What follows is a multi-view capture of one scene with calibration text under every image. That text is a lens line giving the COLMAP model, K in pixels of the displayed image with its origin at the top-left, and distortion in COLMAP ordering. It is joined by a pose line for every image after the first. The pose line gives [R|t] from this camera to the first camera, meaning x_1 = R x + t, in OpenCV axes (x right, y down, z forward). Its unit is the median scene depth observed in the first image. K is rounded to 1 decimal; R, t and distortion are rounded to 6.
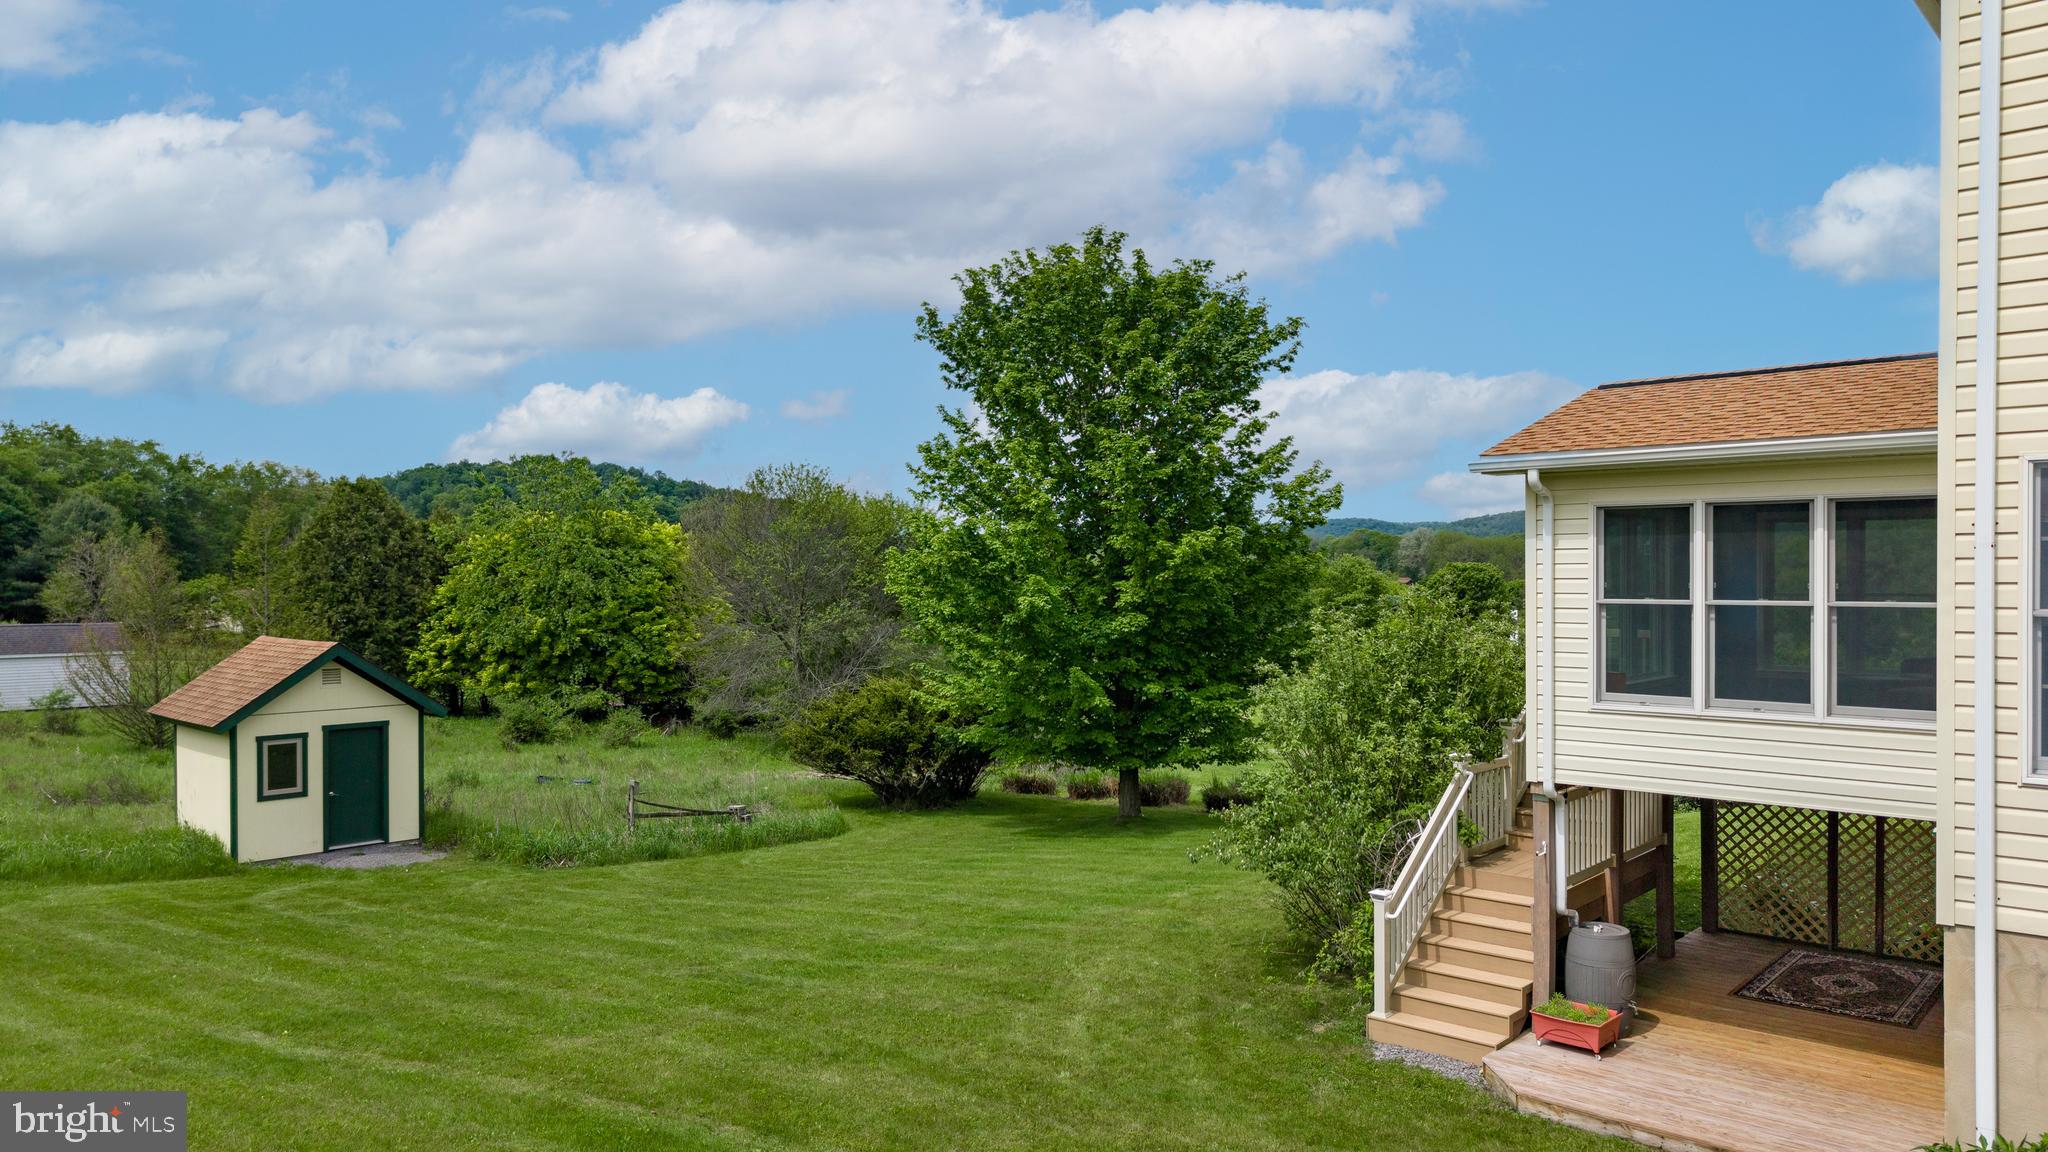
lens RADIAL K [[1349.7, 0, 1024.0], [0, 1349.7, 576.0], [0, 0, 1]] dist [0.006876, -0.016602]
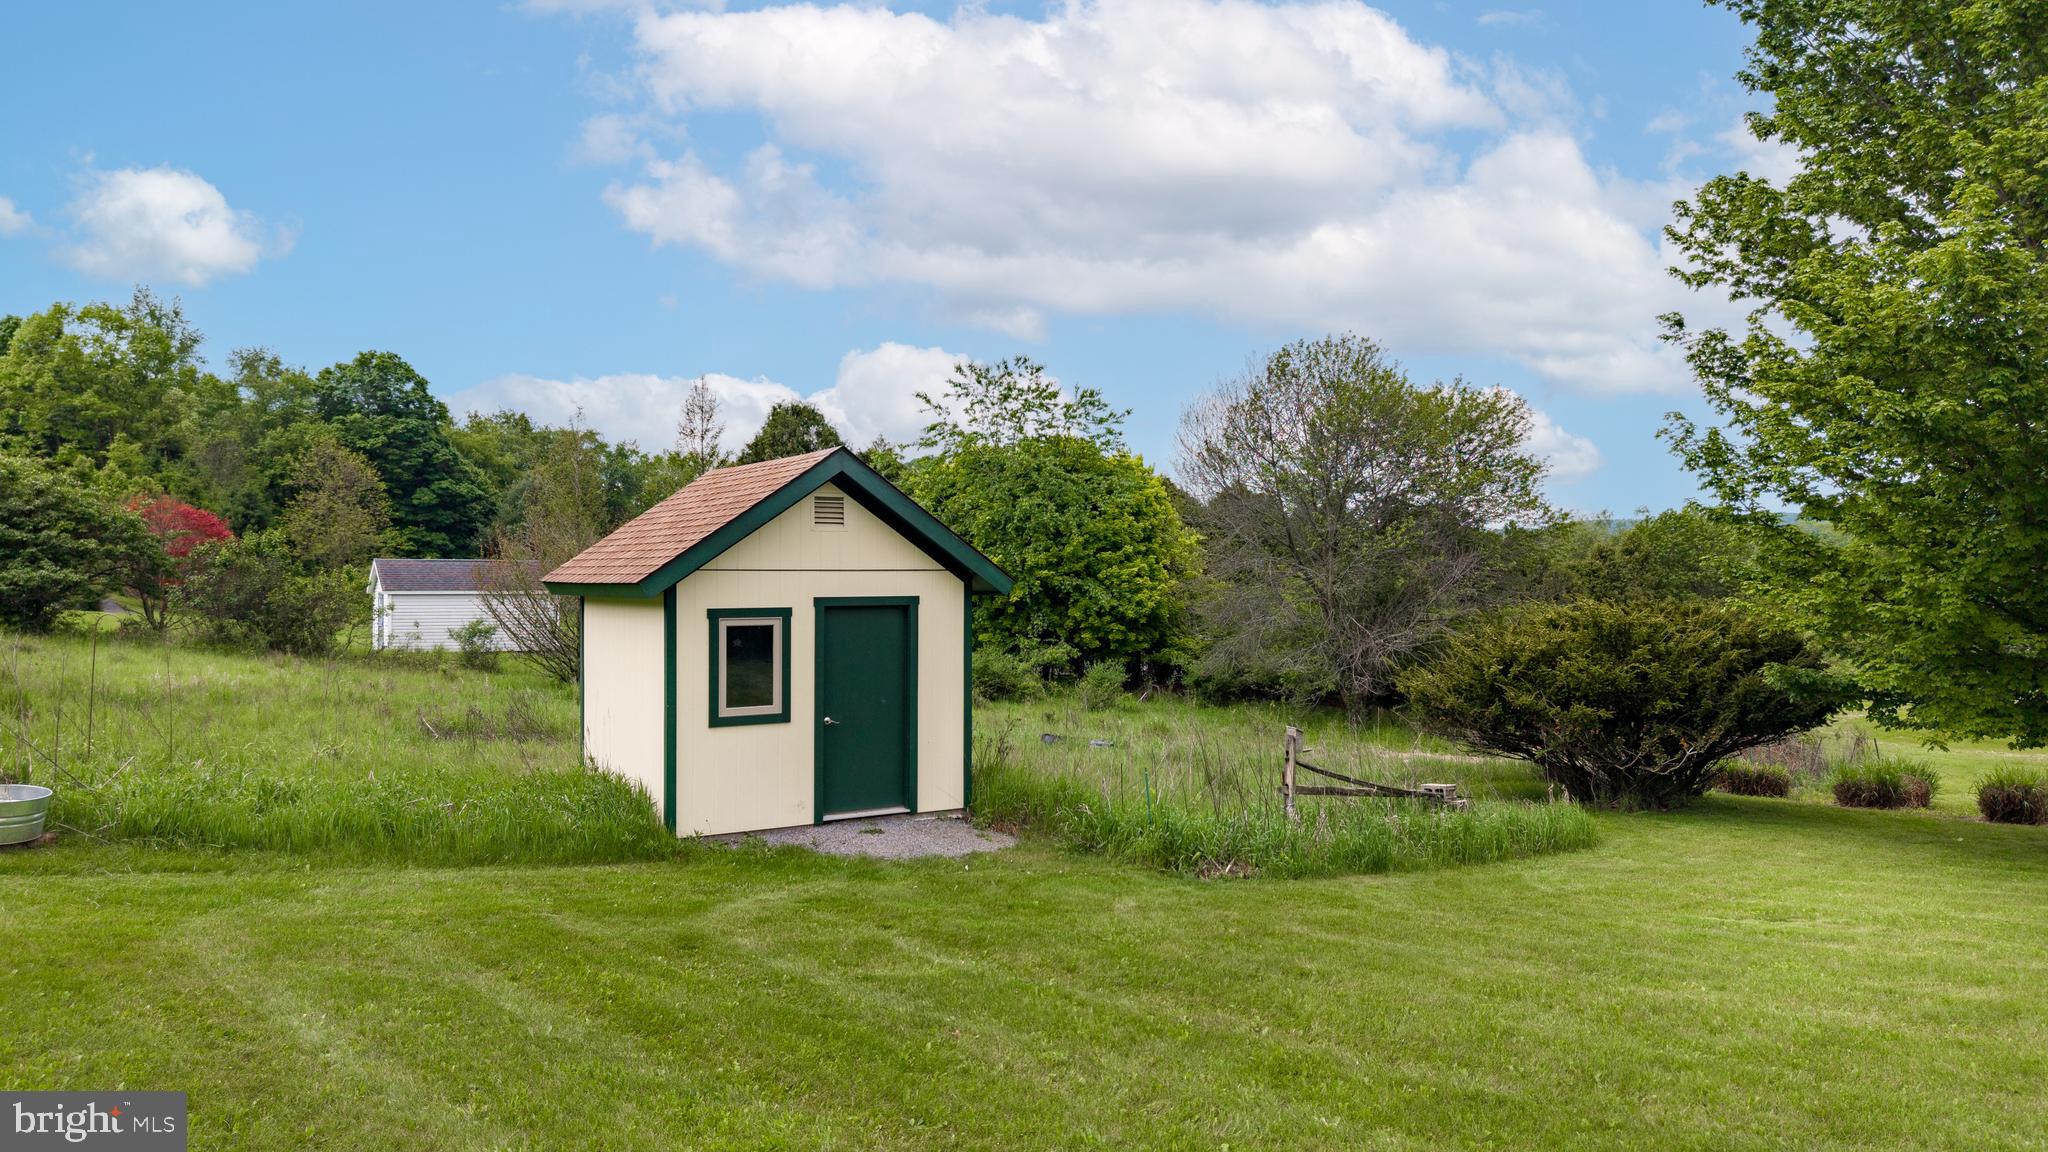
lens RADIAL K [[1349.8, 0, 1024.0], [0, 1349.8, 576.0], [0, 0, 1]] dist [0.080789, -0.091972]
pose [[0.963900, 0.003065, -0.266248, -0.194642], [-0.002731, 0.999995, 0.001623, 0.068374], [0.266251, -0.000838, 0.963903, 0.328396]]
